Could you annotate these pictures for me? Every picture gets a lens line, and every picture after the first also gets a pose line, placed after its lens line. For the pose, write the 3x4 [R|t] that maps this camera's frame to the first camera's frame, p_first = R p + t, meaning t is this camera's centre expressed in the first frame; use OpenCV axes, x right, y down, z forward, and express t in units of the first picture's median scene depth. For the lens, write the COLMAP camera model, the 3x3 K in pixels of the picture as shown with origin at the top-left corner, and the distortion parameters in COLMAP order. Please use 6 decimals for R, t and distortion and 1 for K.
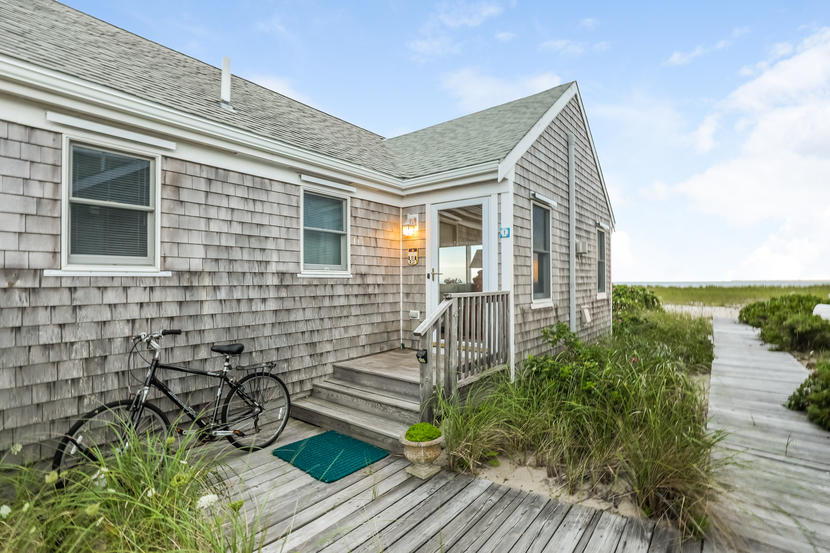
lens RADIAL K [[380.5, 0, 421.8], [0, 380.5, 274.4], [0, 0, 1]] dist [-0.021947, 0.006441]
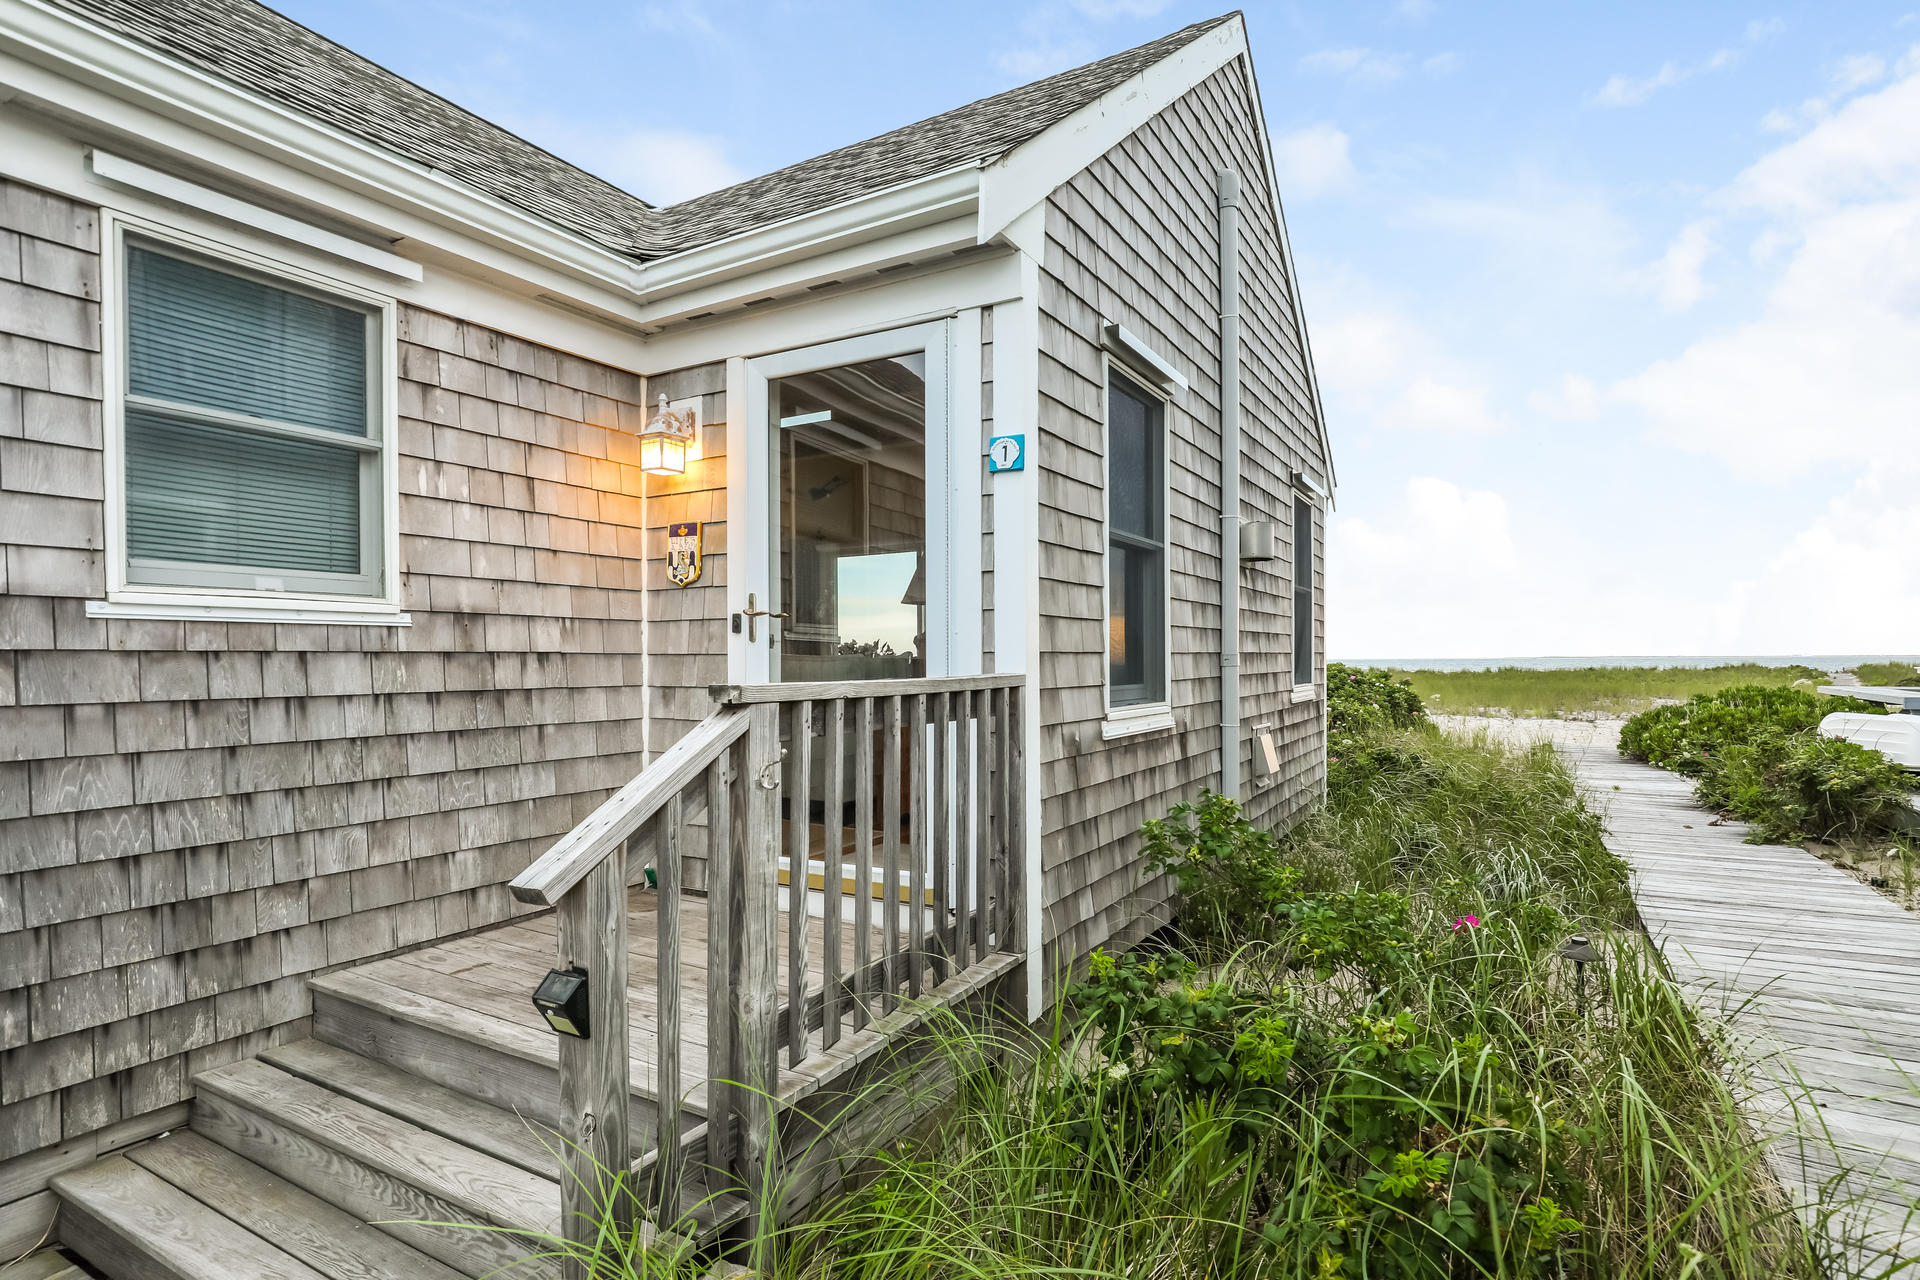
lens RADIAL K [[941.8, 0, 966.8], [0, 941.8, 662.5], [0, 0, 1]] dist [-0.010702, 0.000481]
pose [[0.990200, -0.003123, 0.139622, 0.098130], [0.000304, 0.999796, 0.020209, 0.021300], [-0.139656, -0.019969, 0.989999, 0.349256]]
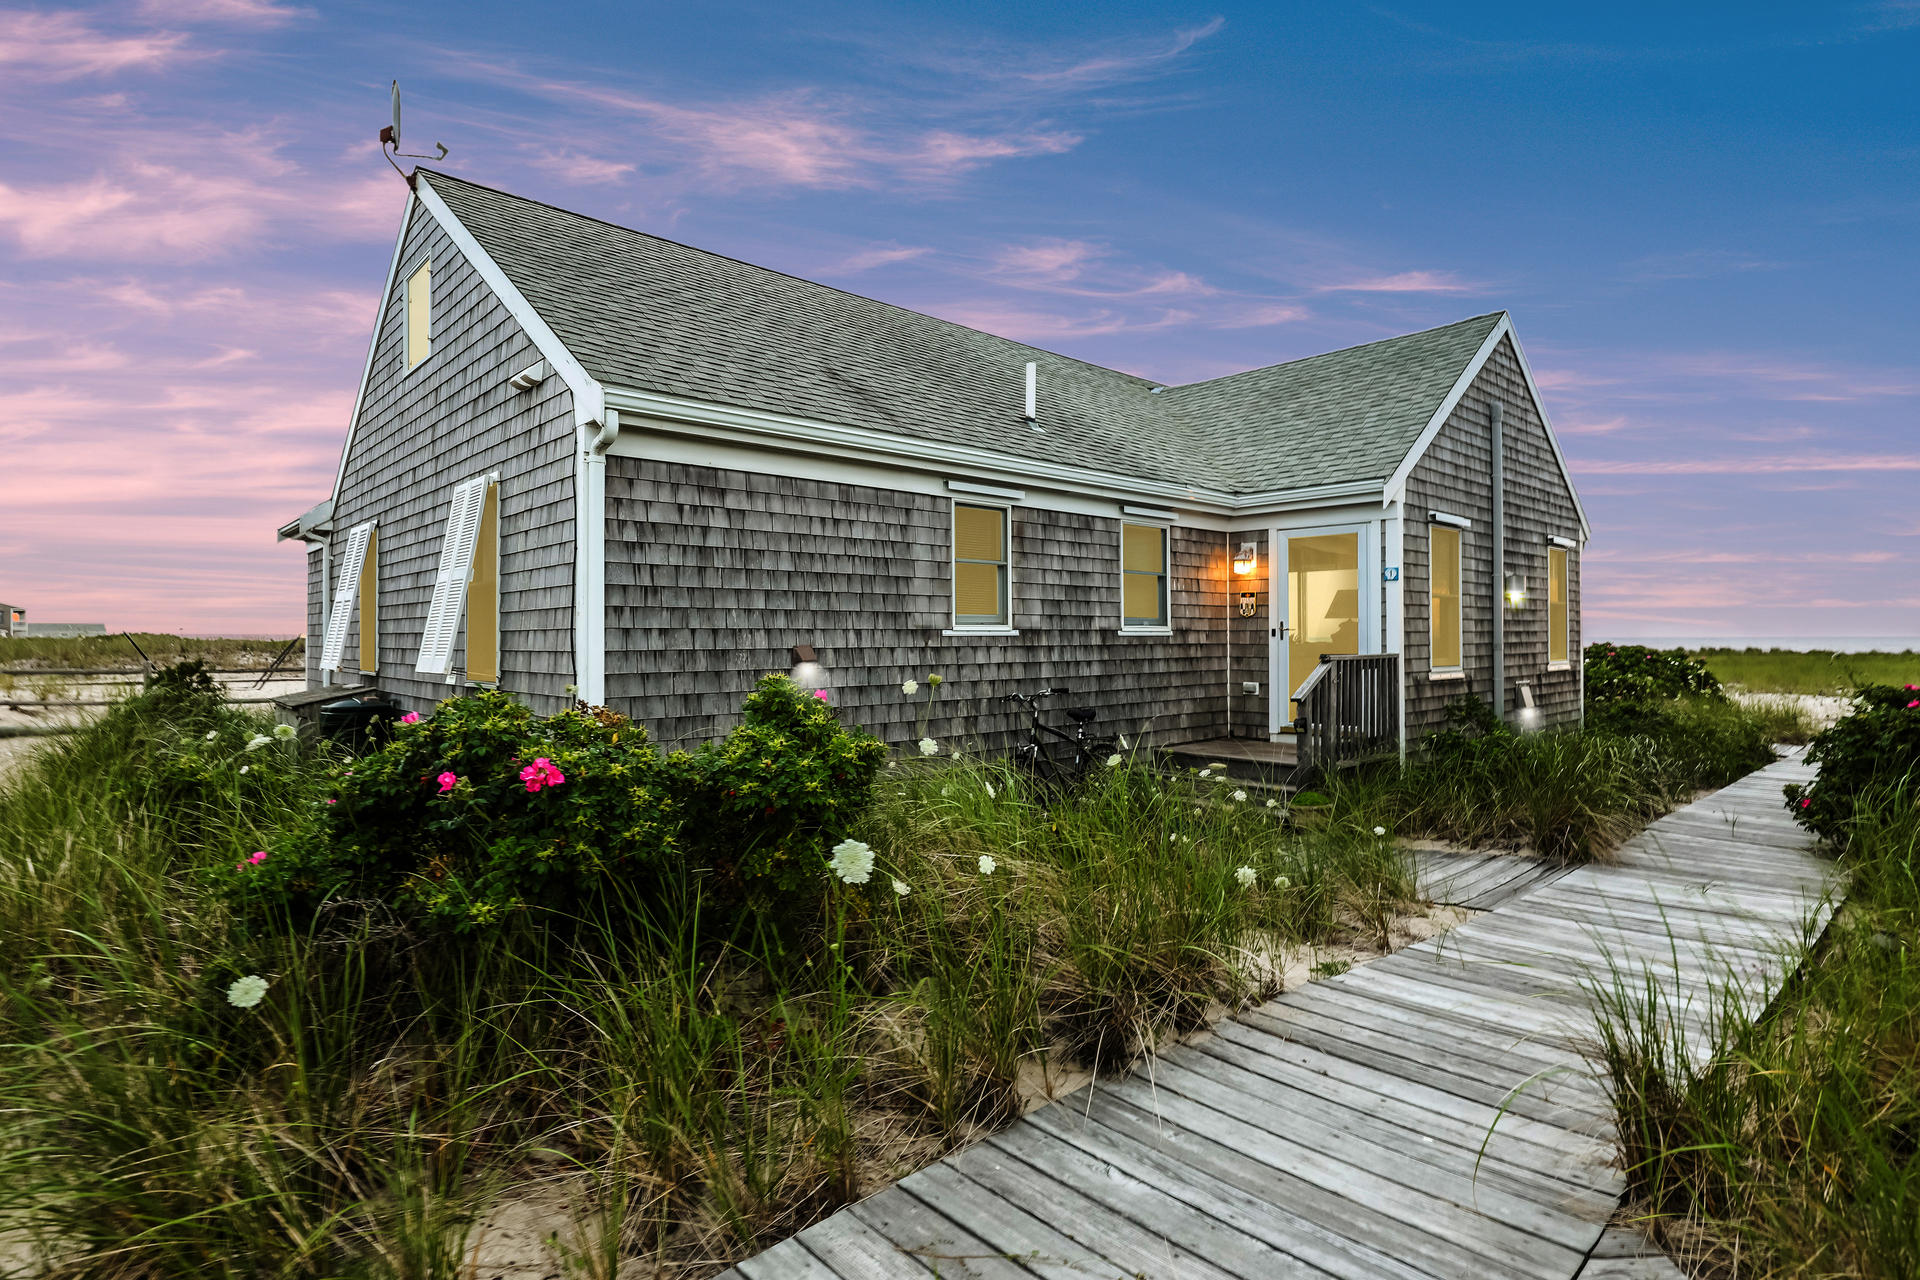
lens RADIAL K [[964.9, 0, 972.3], [0, 964.9, 624.3], [0, 0, 1]] dist [-0.003744, -0.000335]
pose [[0.988004, -0.001872, -0.154416, -0.289483], [0.002746, 0.999981, 0.005446, -0.025239], [0.154402, -0.005804, 0.987991, -0.950093]]
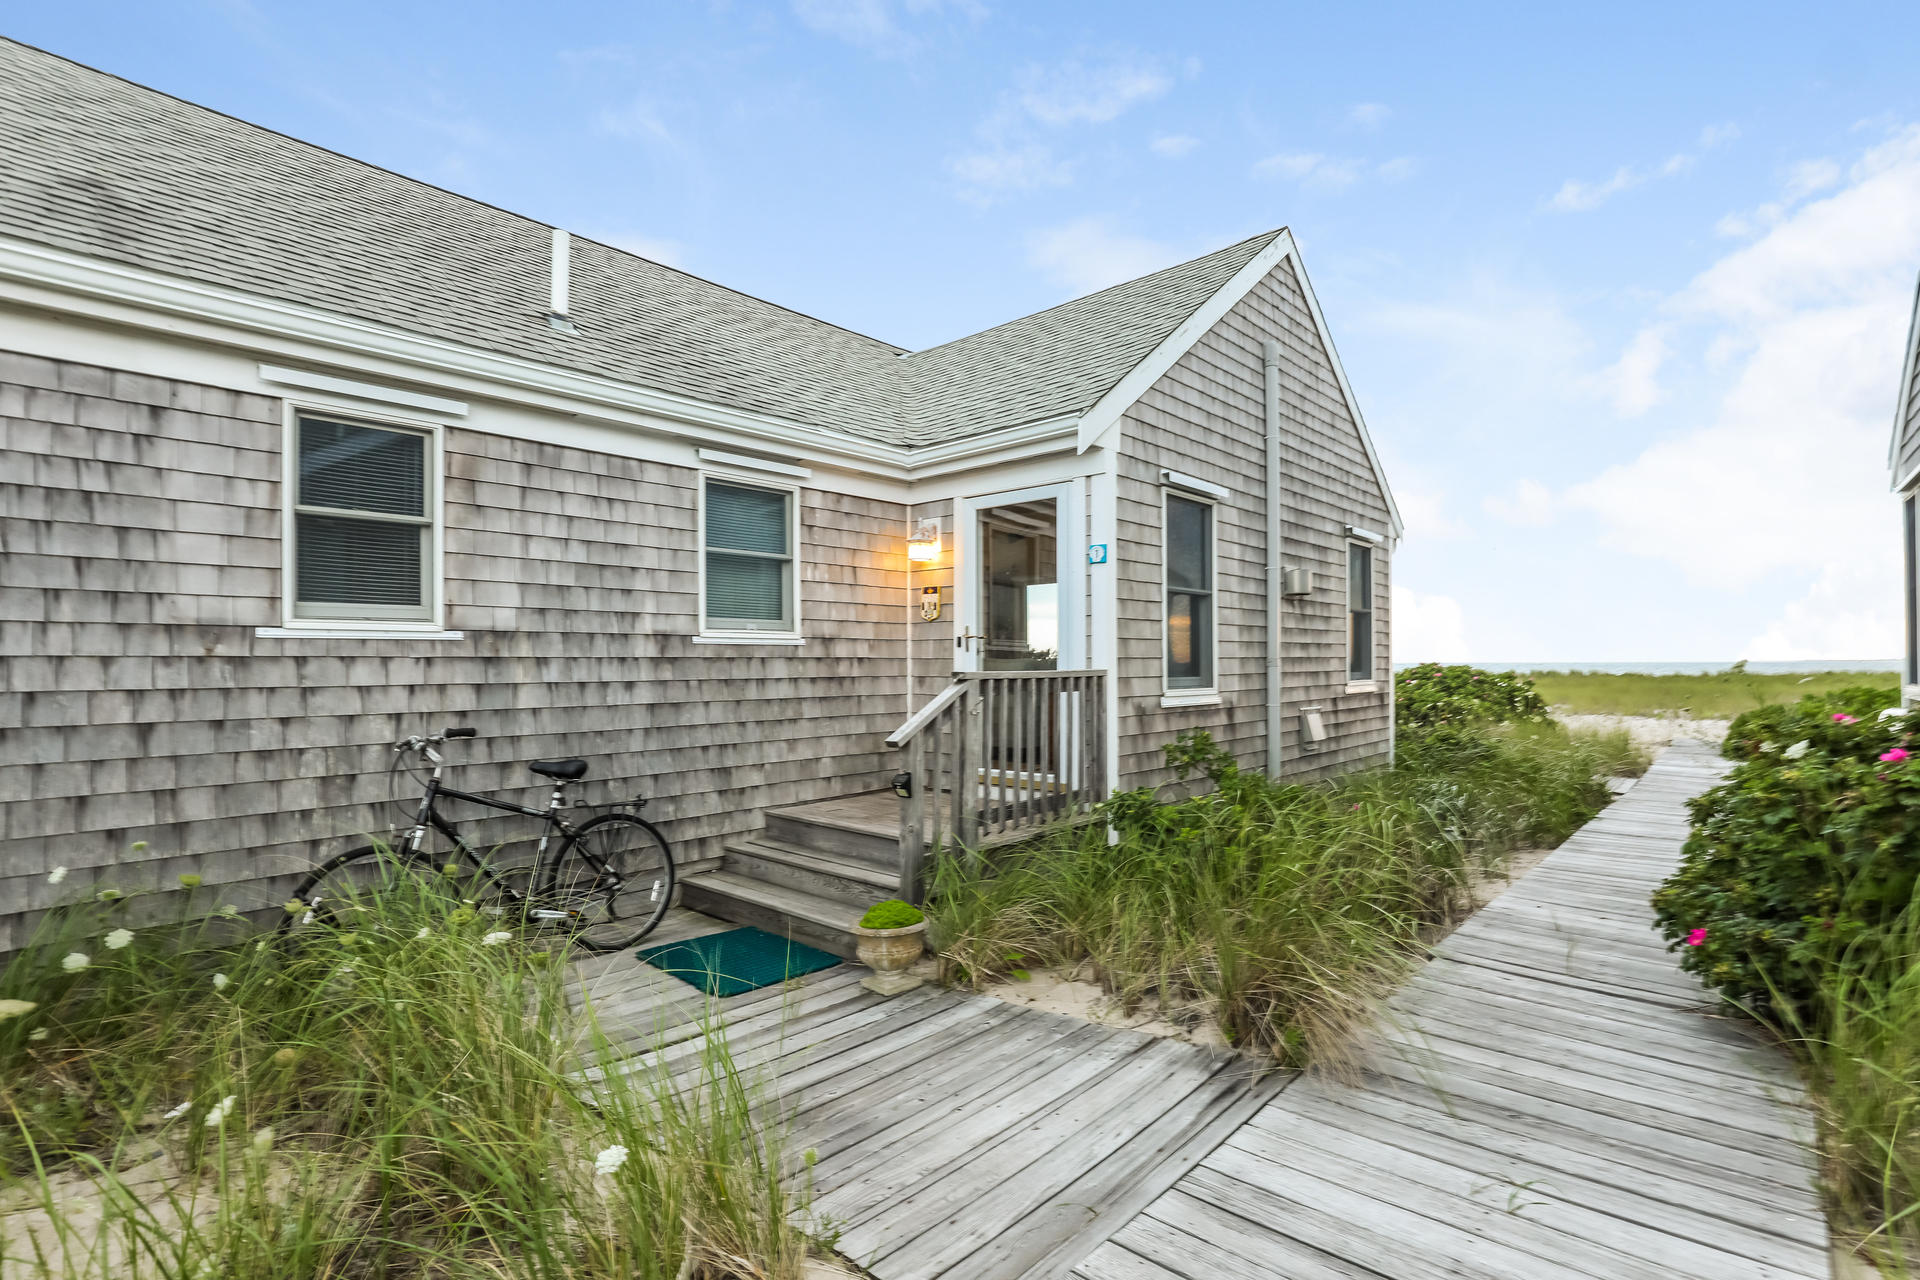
lens RADIAL K [[882.0, 0, 968.9], [0, 882.0, 653.9], [0, 0, 1]] dist [-0.014568, 0.000385]
pose [[0.996942, -0.002062, -0.078120, 0.137161], [0.002662, 0.999968, 0.007588, 0.012850], [0.078102, -0.007773, 0.996915, -0.176357]]
